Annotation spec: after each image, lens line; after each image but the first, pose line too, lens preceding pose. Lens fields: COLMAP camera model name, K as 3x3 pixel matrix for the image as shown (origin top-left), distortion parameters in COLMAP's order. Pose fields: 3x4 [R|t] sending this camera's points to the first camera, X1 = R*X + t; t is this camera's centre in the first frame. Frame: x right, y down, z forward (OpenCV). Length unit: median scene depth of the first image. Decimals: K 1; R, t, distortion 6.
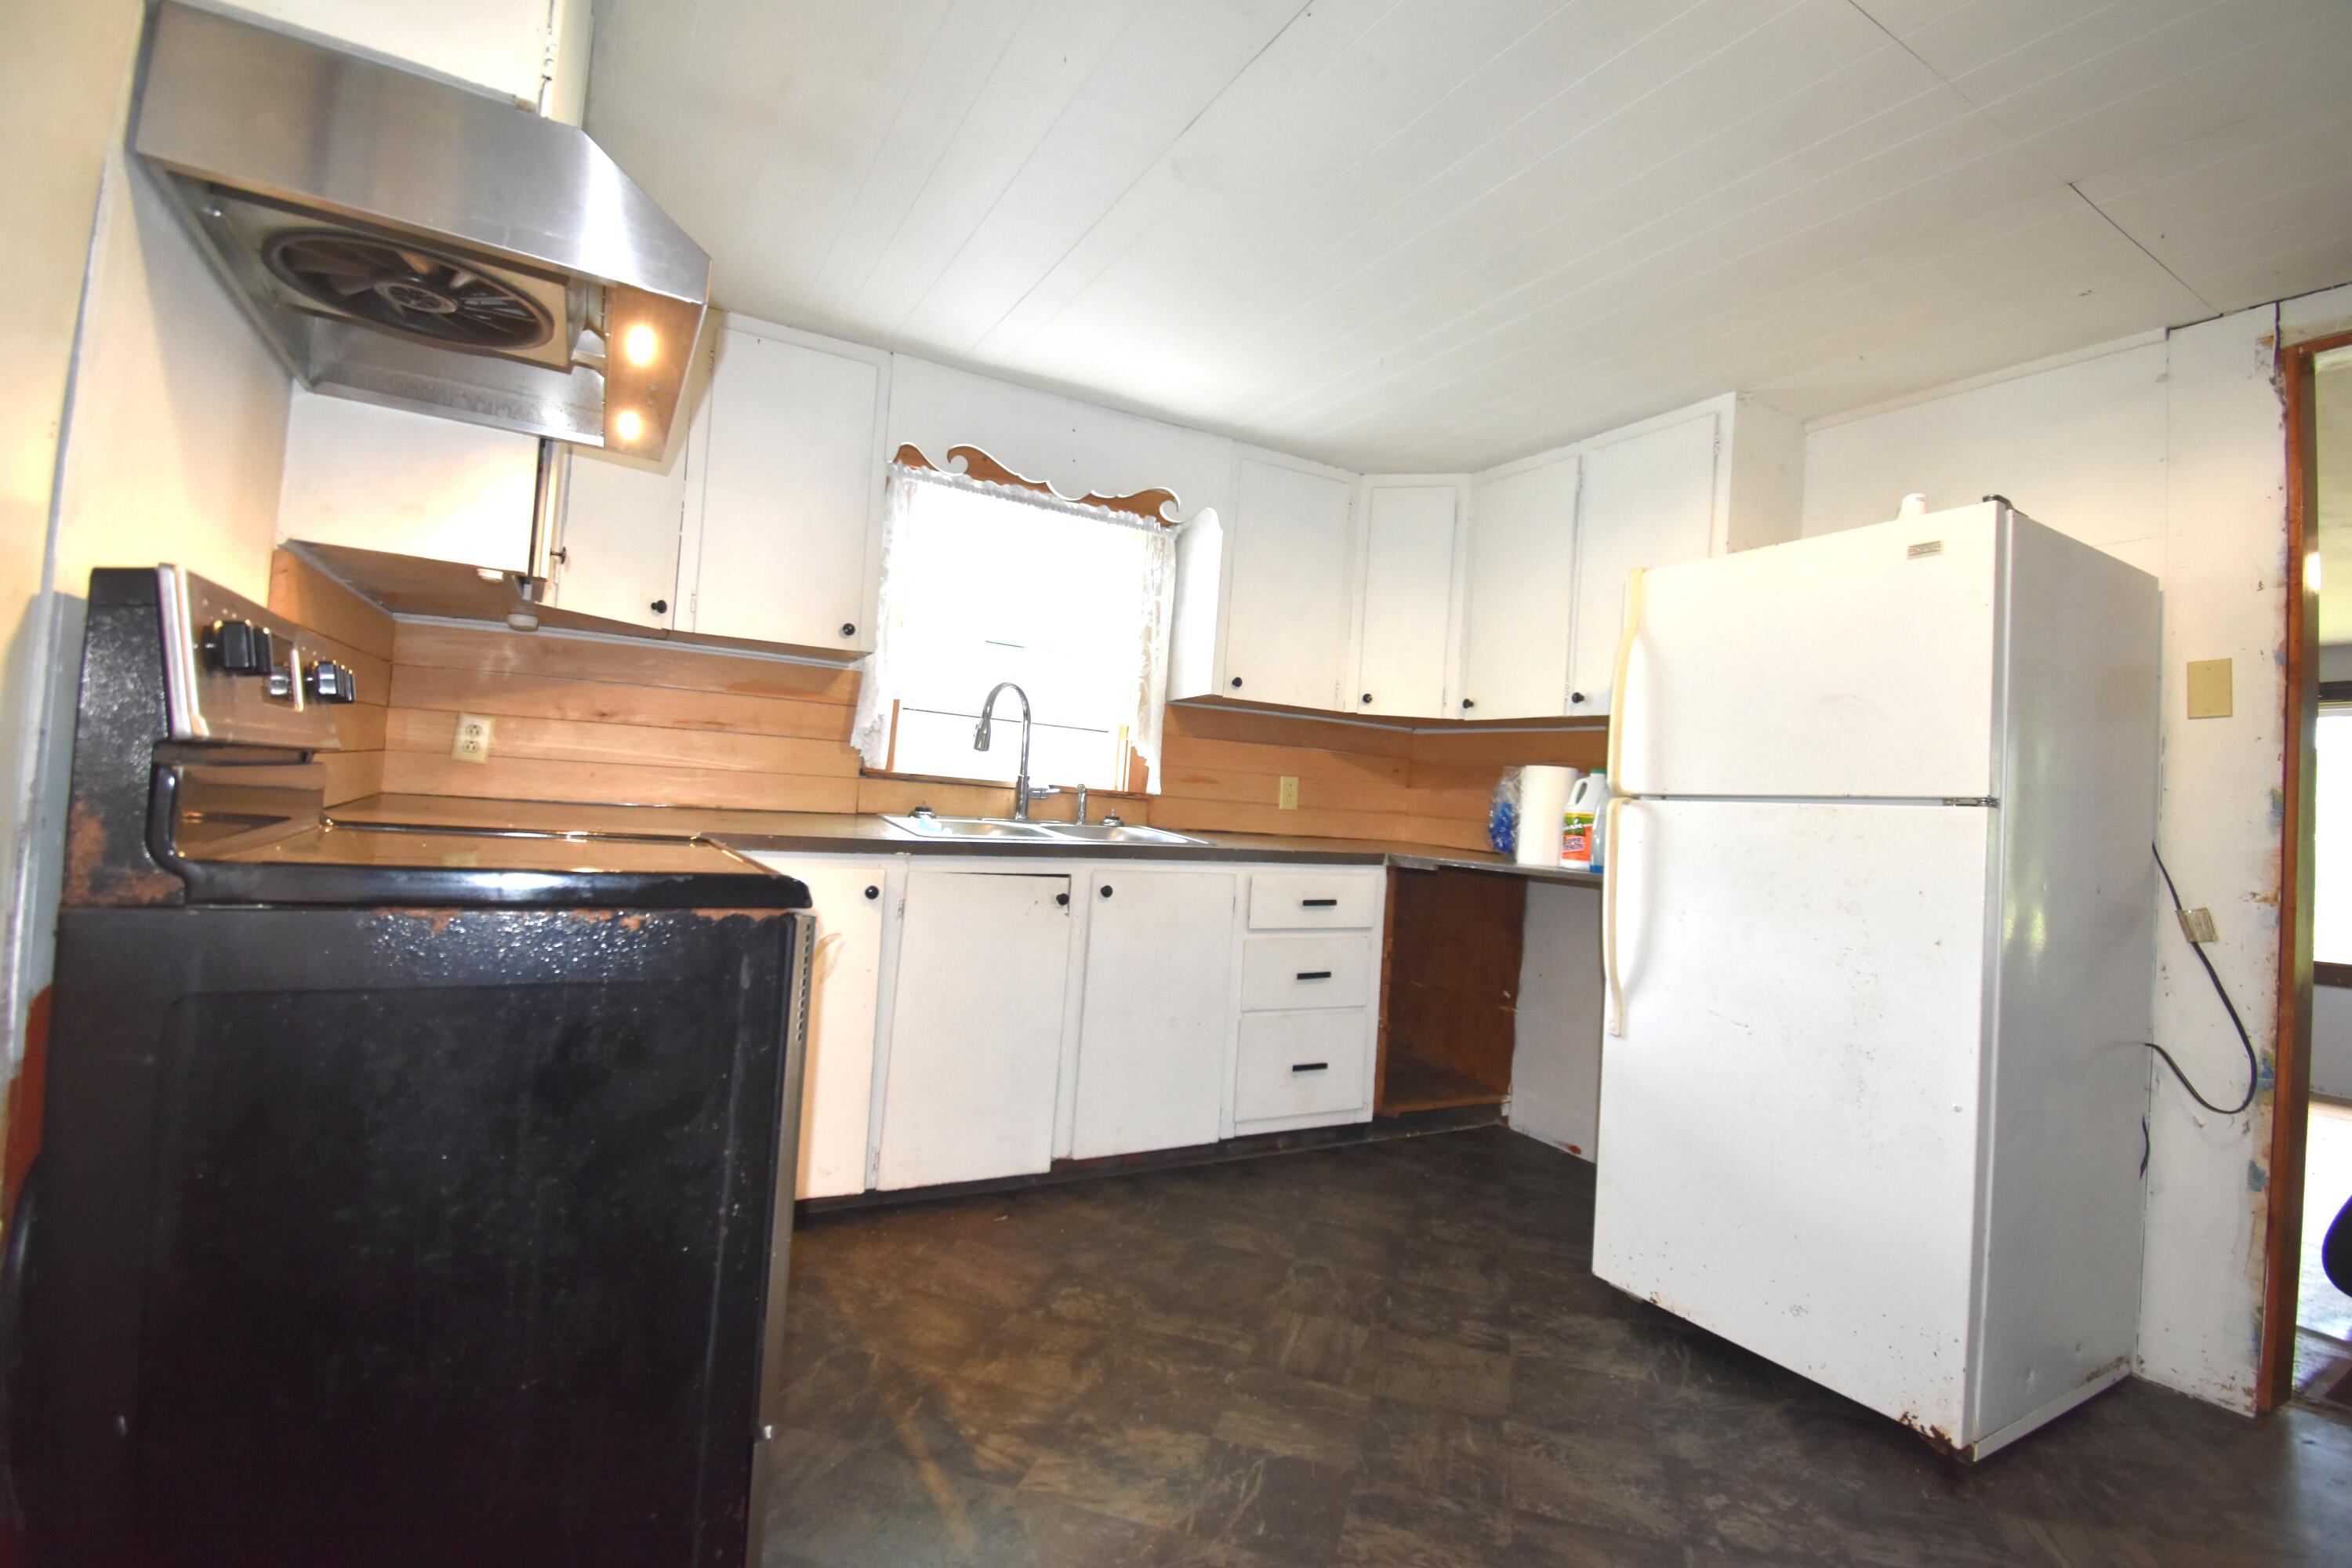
lens RADIAL K [[1036.8, 0, 1190.6], [0, 1036.8, 768.4], [0, 0, 1]] dist [0.002520, -0.017854]
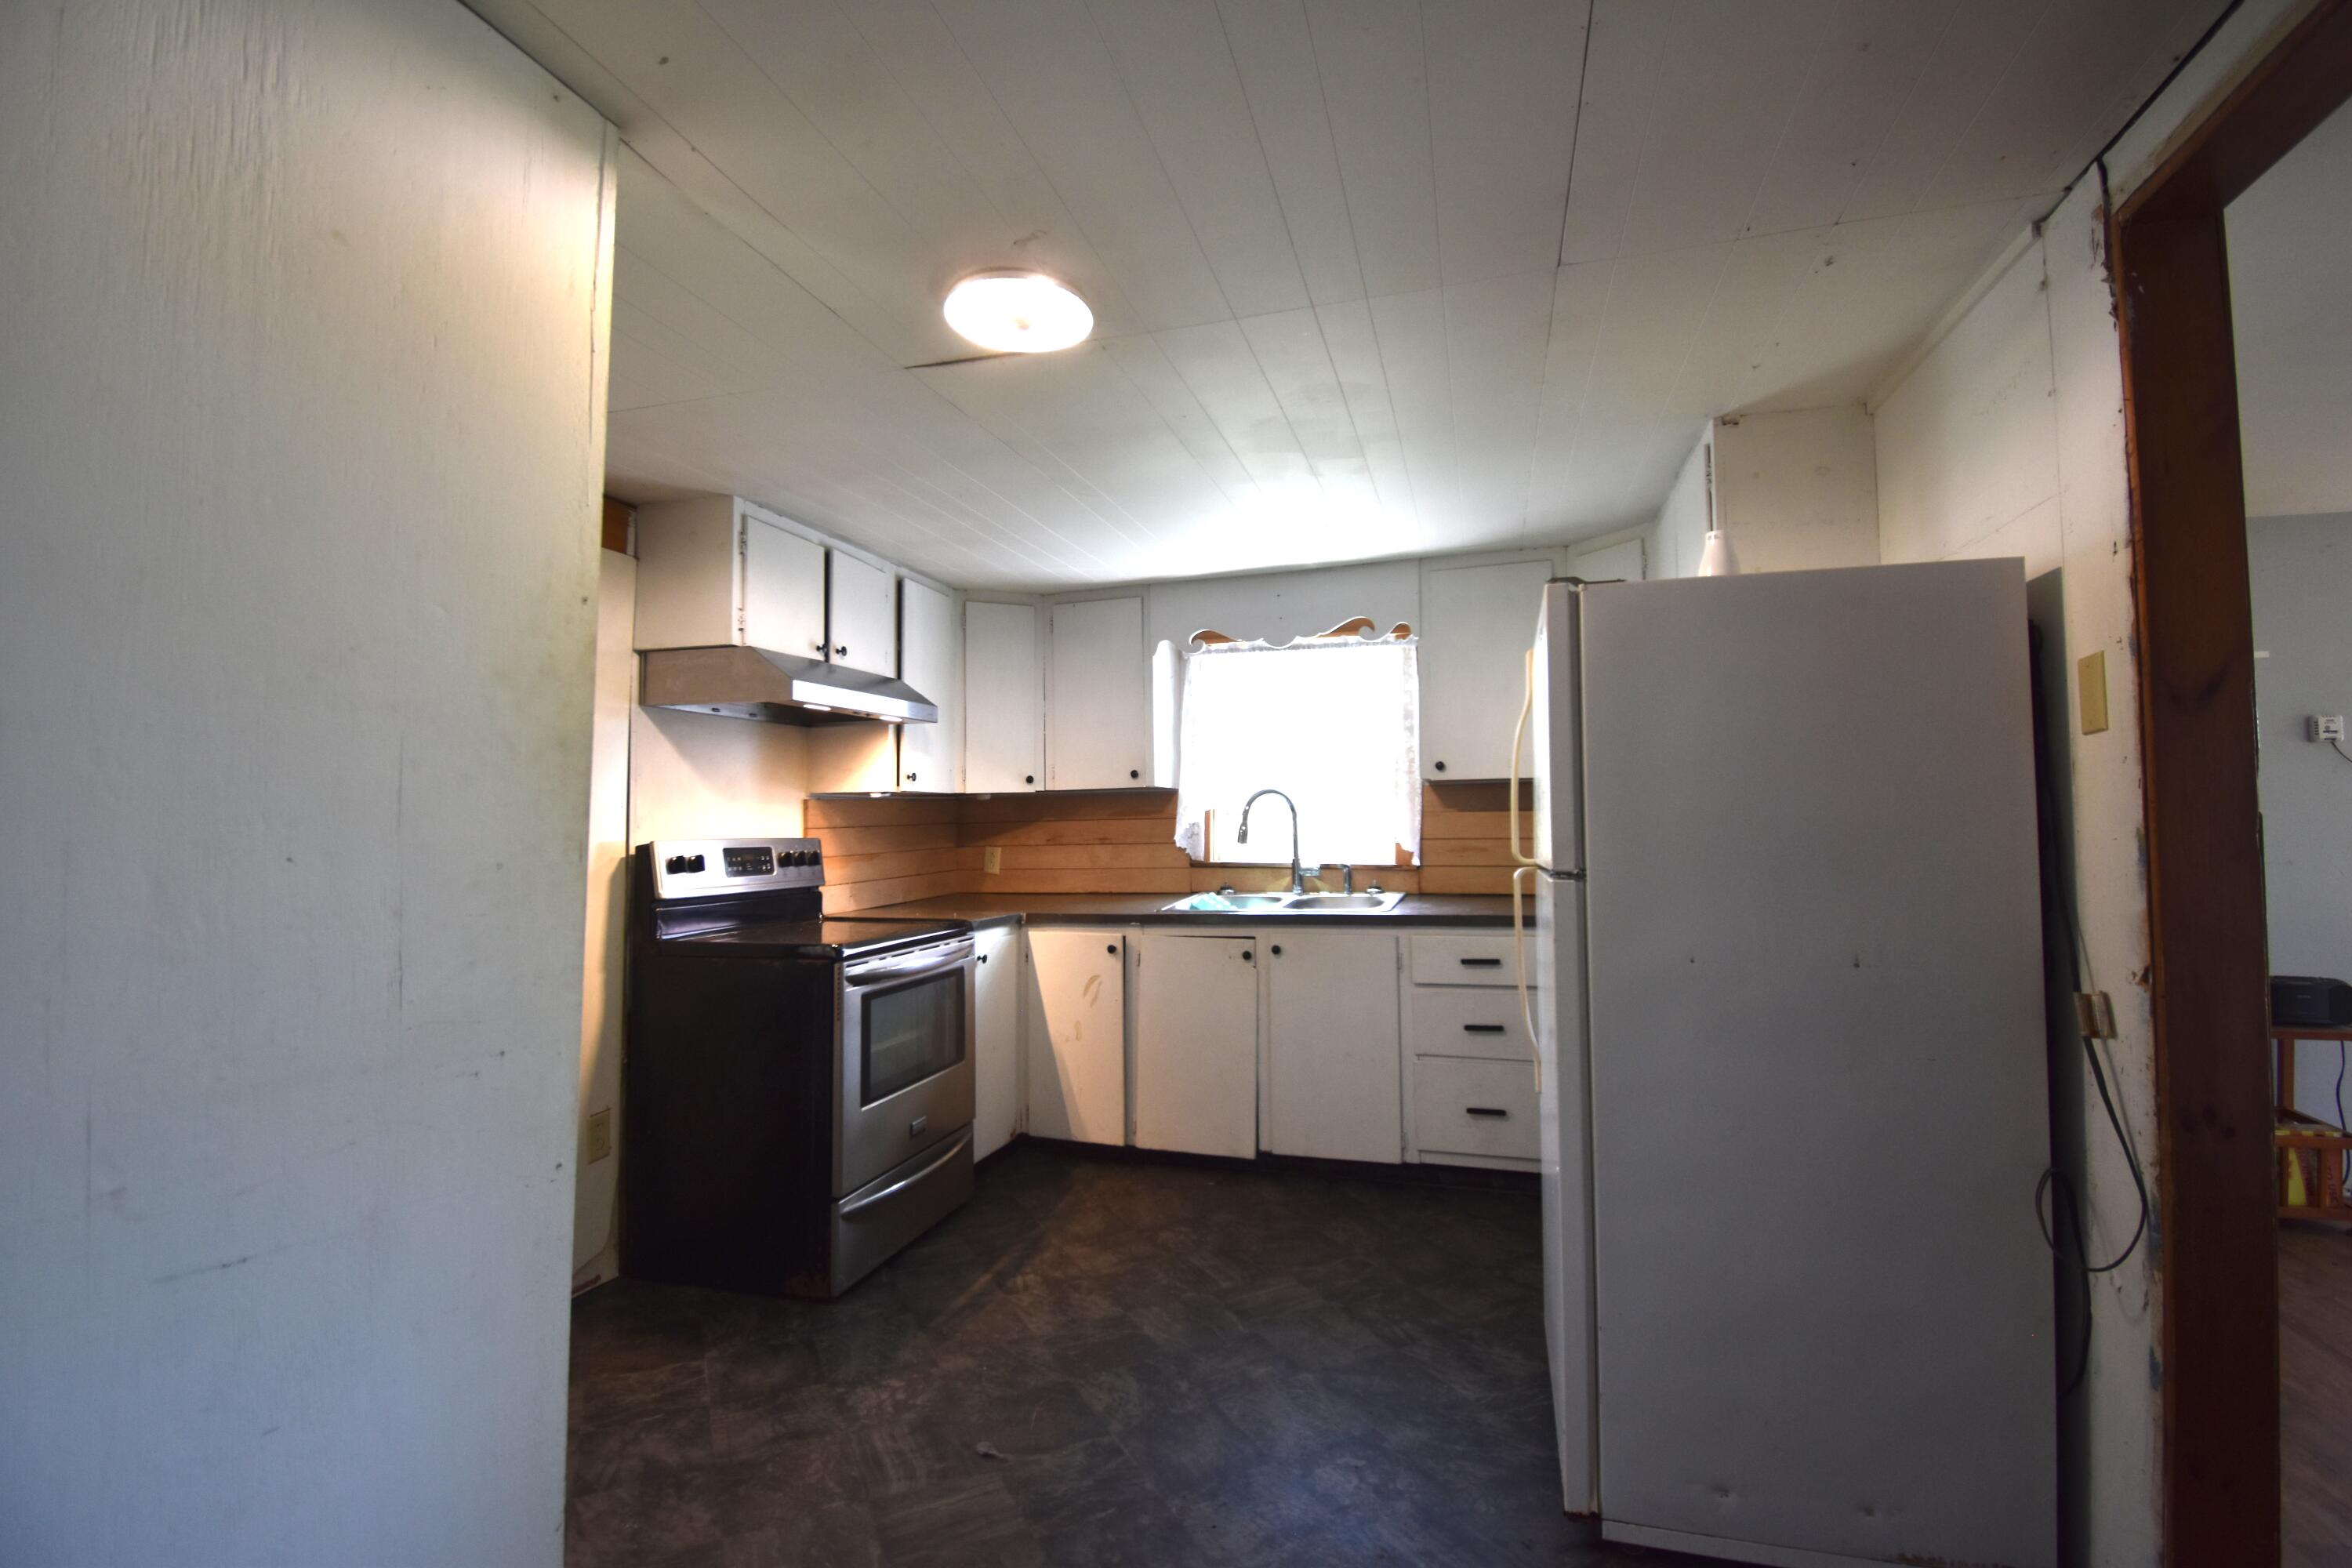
lens RADIAL K [[1036.8, 0, 1190.6], [0, 1036.8, 768.4], [0, 0, 1]] dist [0.002520, -0.017854]
pose [[0.686878, -0.114796, -0.717650, 1.012989], [0.081239, 0.993386, -0.081147, -0.015426], [0.722218, -0.002563, 0.691660, 0.011846]]
